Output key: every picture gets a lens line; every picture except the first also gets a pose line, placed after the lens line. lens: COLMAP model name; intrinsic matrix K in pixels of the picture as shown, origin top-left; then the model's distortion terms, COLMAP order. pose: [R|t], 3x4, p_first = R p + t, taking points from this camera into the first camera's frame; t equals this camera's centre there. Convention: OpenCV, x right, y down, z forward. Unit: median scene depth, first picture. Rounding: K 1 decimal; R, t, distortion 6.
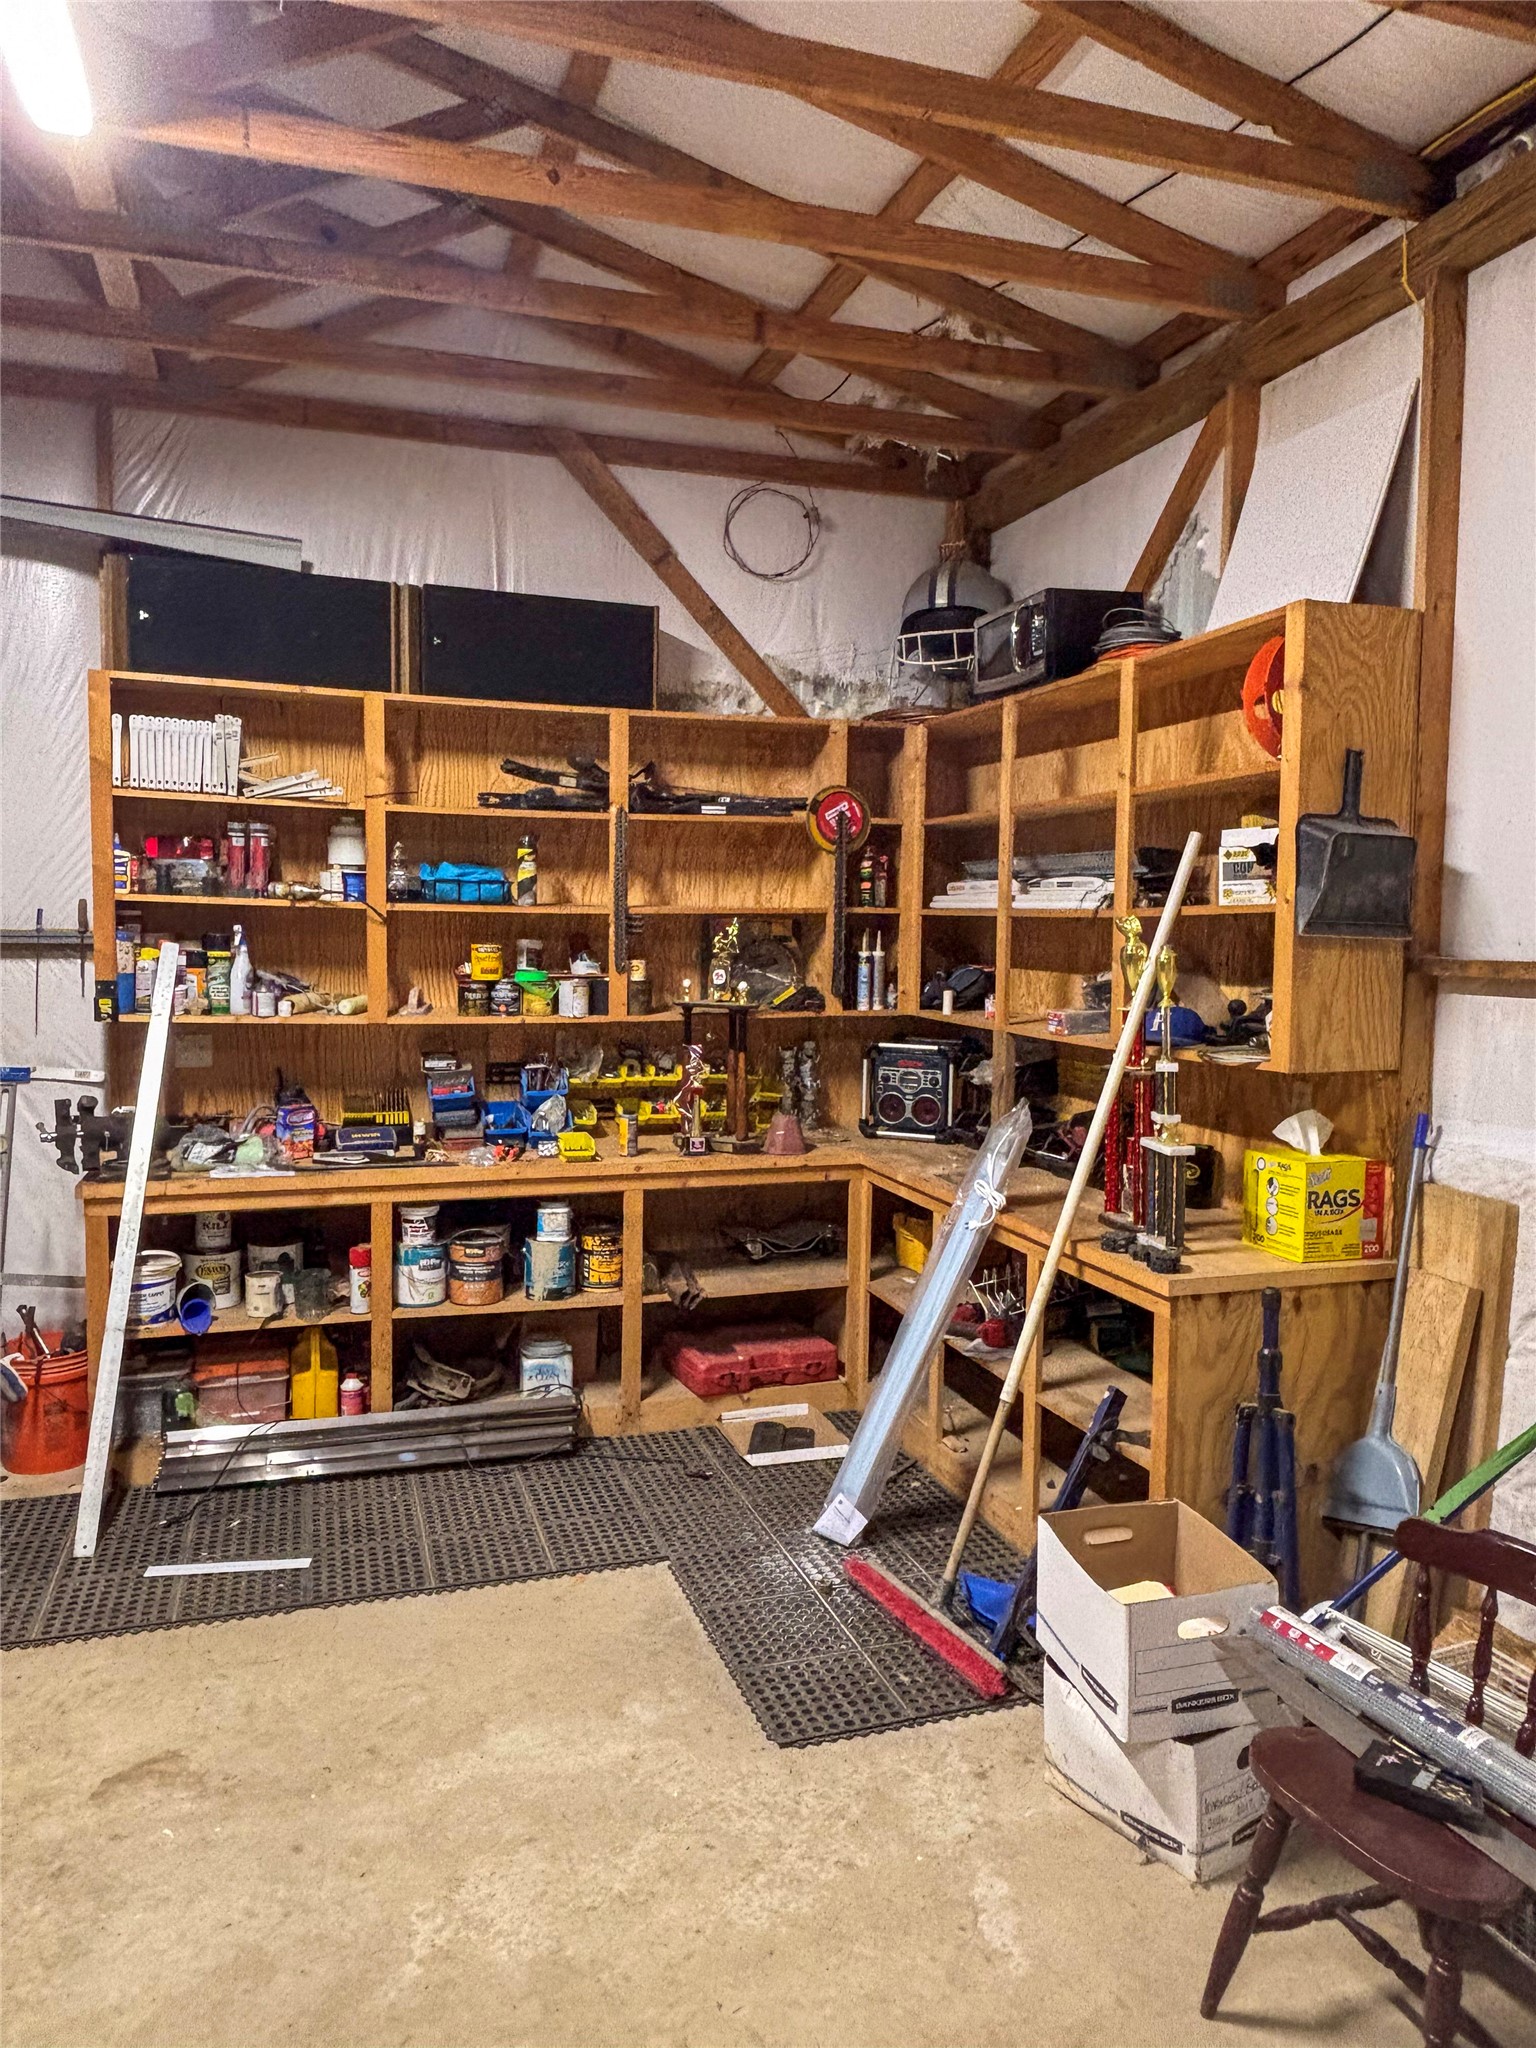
lens RADIAL K [[1427.4, 0, 769.9], [0, 1427.4, 1029.1], [0, 0, 1]] dist [-0.004173, -0.005028]
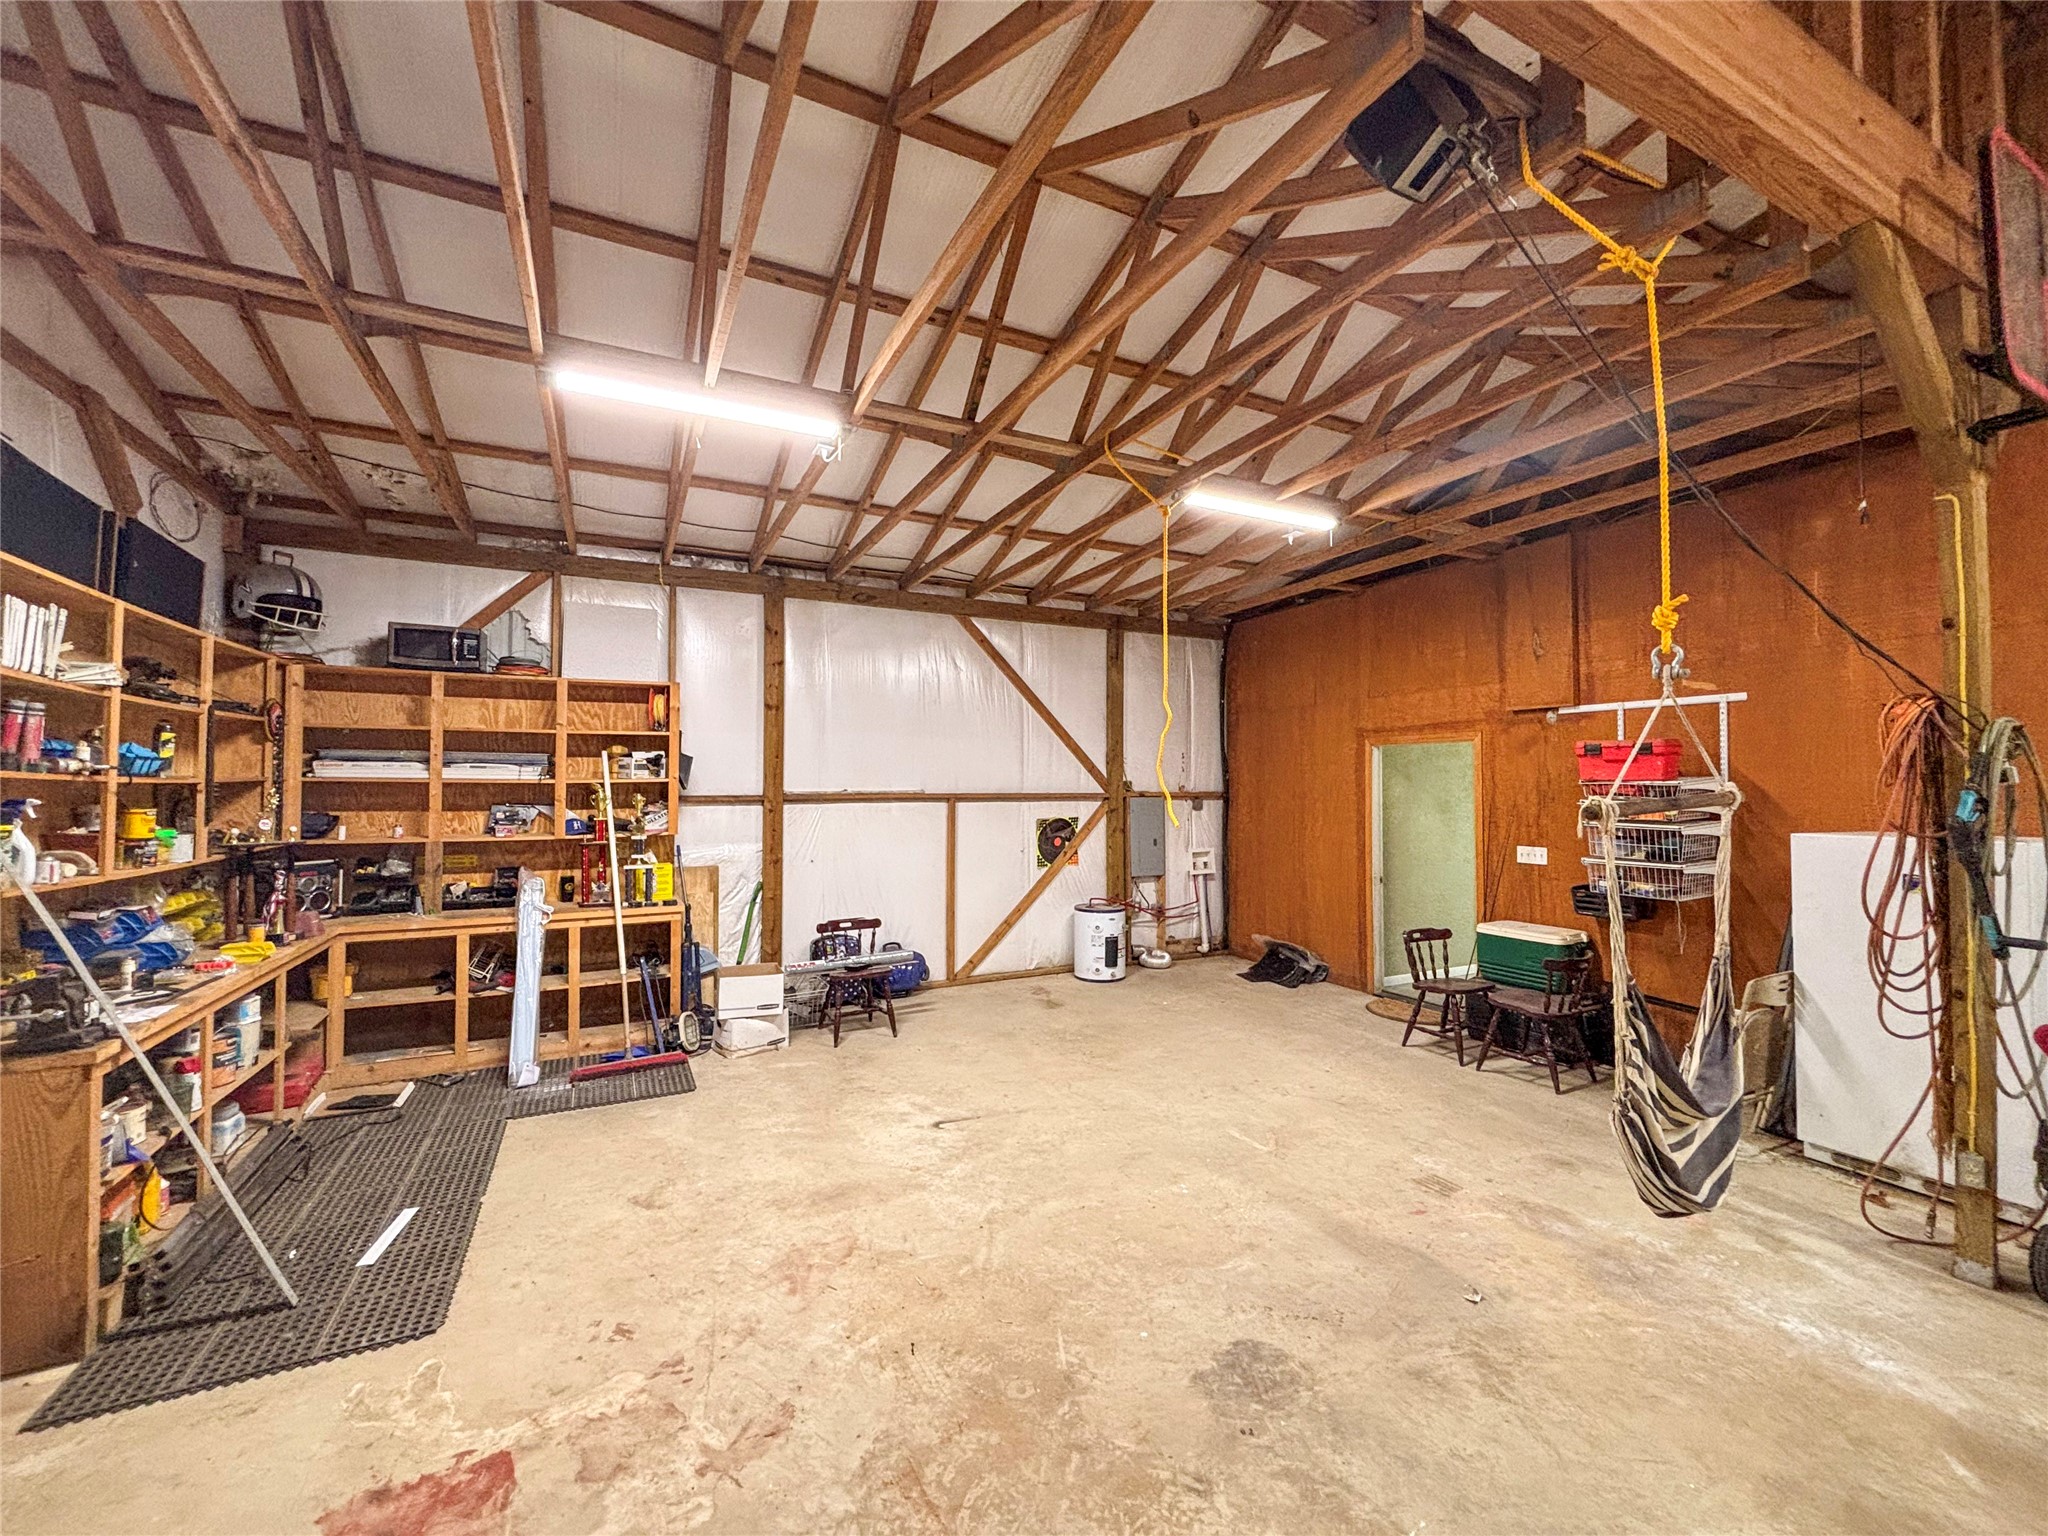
lens RADIAL K [[829.5, 0, 1024.7], [0, 829.5, 762.5], [0, 0, 1]] dist [0.001322, 0.000348]
pose [[-0.139641, 0.011839, 0.990131, -1.544878], [0.067785, 0.997697, -0.002370, -0.070379], [-0.987879, 0.066785, -0.140122, 0.517520]]
